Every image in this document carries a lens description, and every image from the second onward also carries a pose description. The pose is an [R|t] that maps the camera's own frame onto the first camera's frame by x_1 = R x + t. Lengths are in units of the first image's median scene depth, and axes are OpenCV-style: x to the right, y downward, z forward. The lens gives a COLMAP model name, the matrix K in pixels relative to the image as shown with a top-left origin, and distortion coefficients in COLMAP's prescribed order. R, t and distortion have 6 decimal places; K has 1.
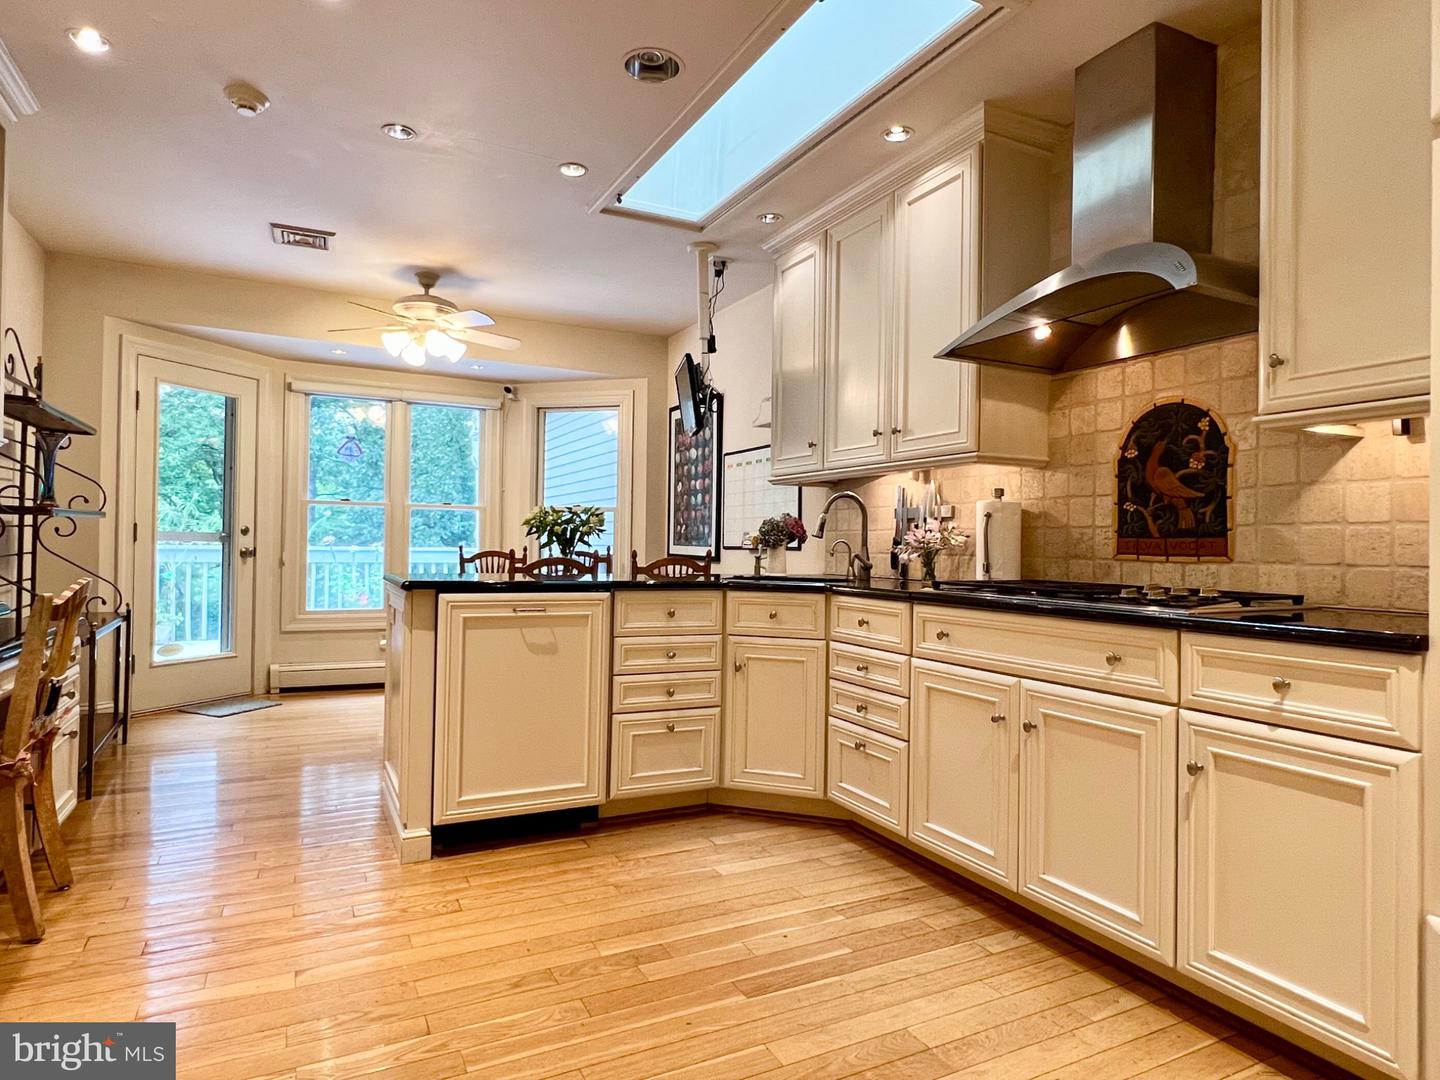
lens RADIAL K [[833.5, 0, 716.9], [0, 833.5, 541.1], [0, 0, 1]] dist [0.000257, -0.001342]
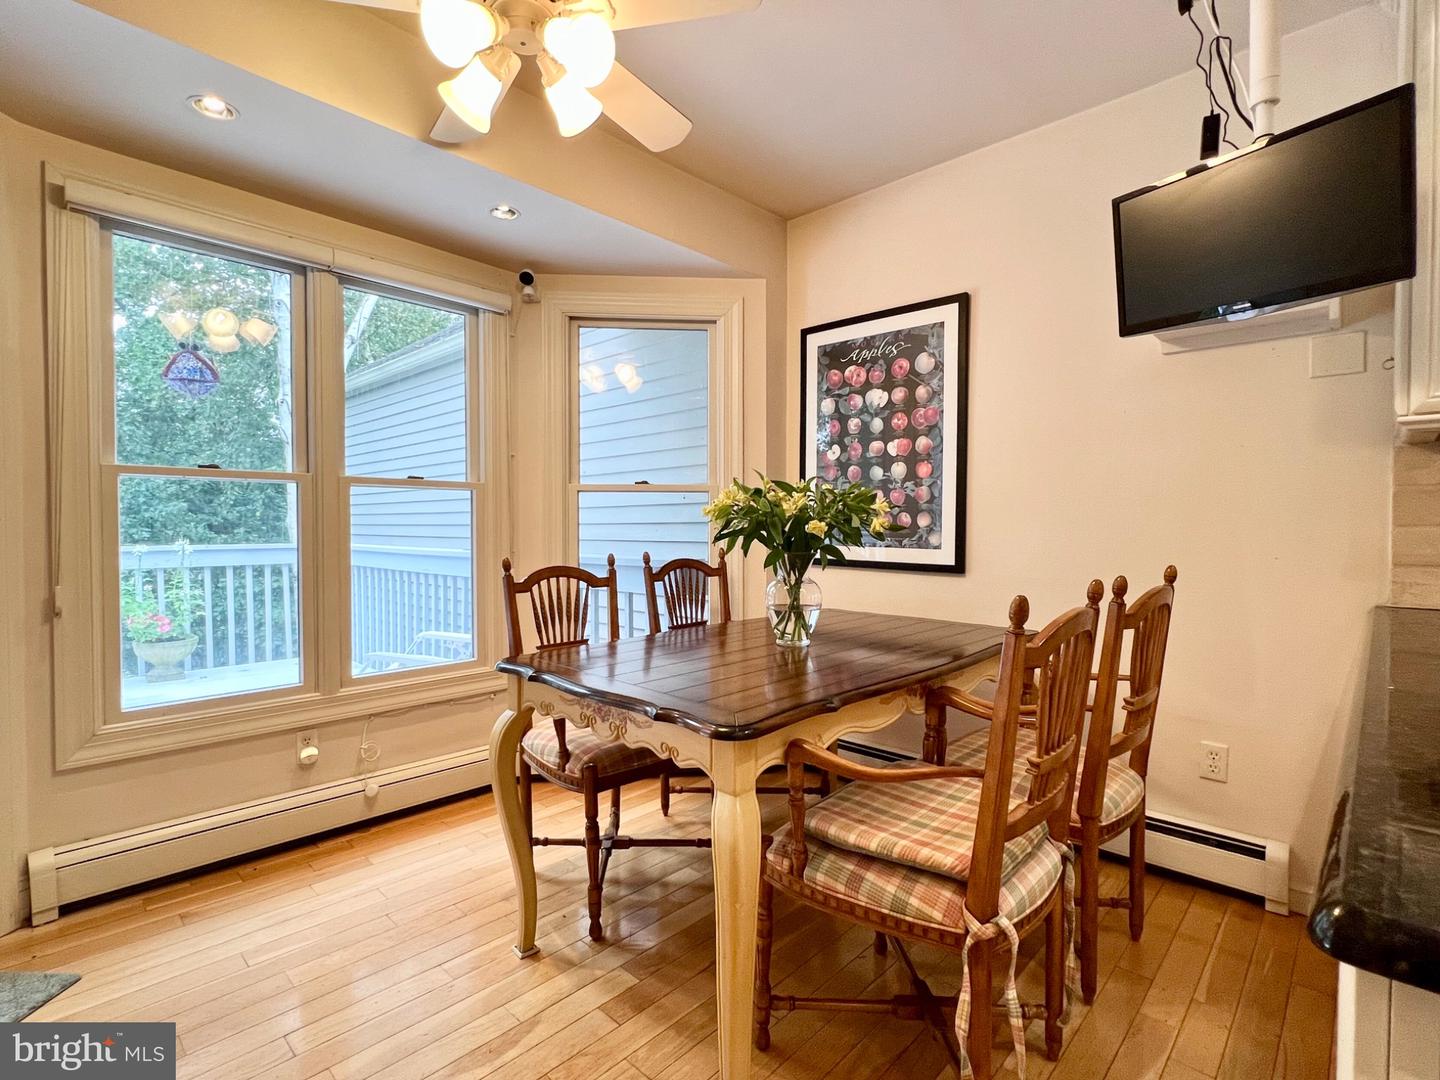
lens RADIAL K [[697.0, 0, 718.9], [0, 697.0, 539.2], [0, 0, 1]] dist [-0.001846, -0.000289]
pose [[0.942946, -0.021269, 0.332266, -0.592160], [0.012511, 0.999516, 0.028476, -0.030333], [-0.332711, -0.022694, 0.942756, 1.028299]]
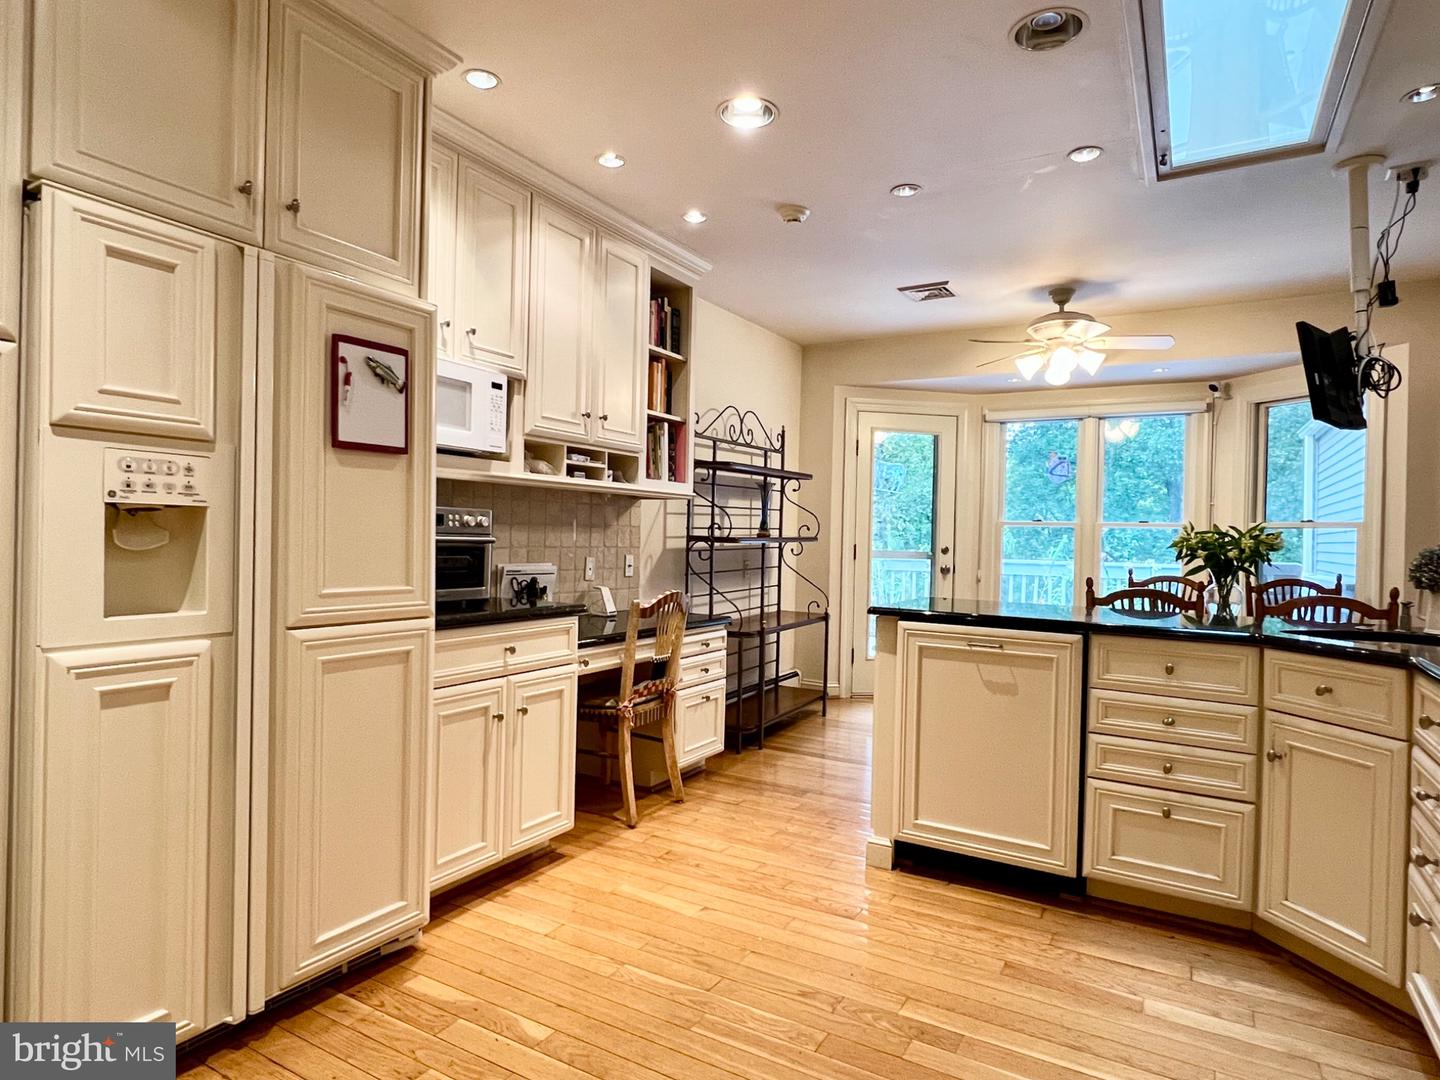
lens RADIAL K [[833.5, 0, 711.7], [0, 833.5, 539.0], [0, 0, 1]] dist [0.000257, -0.001342]
pose [[0.537070, -0.001422, -0.843536, 0.401047], [-0.009840, 0.999920, -0.007951, -0.027709], [0.843480, 0.012571, 0.537013, 0.213816]]
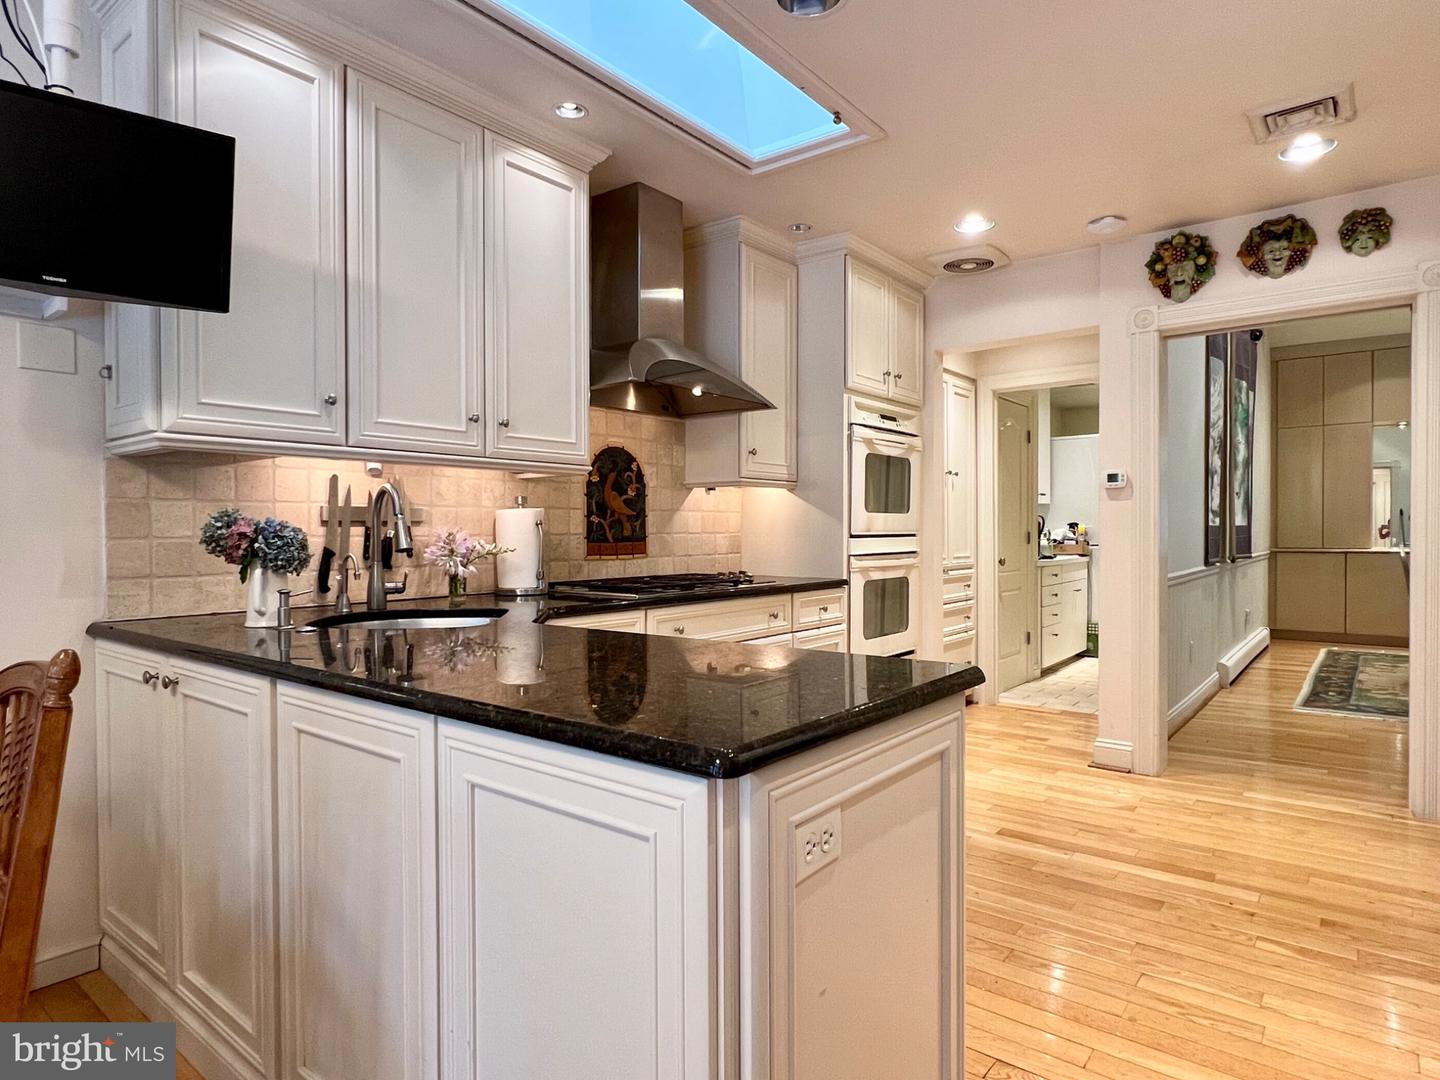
lens RADIAL K [[833.5, 0, 715.0], [0, 833.5, 545.2], [0, 0, 1]] dist [0.000257, -0.001342]
pose [[-0.413702, -0.029799, 0.909925, -0.702776], [-0.006199, 0.999533, 0.029915, -0.036581], [-0.910391, 0.006736, -0.413694, 1.237979]]
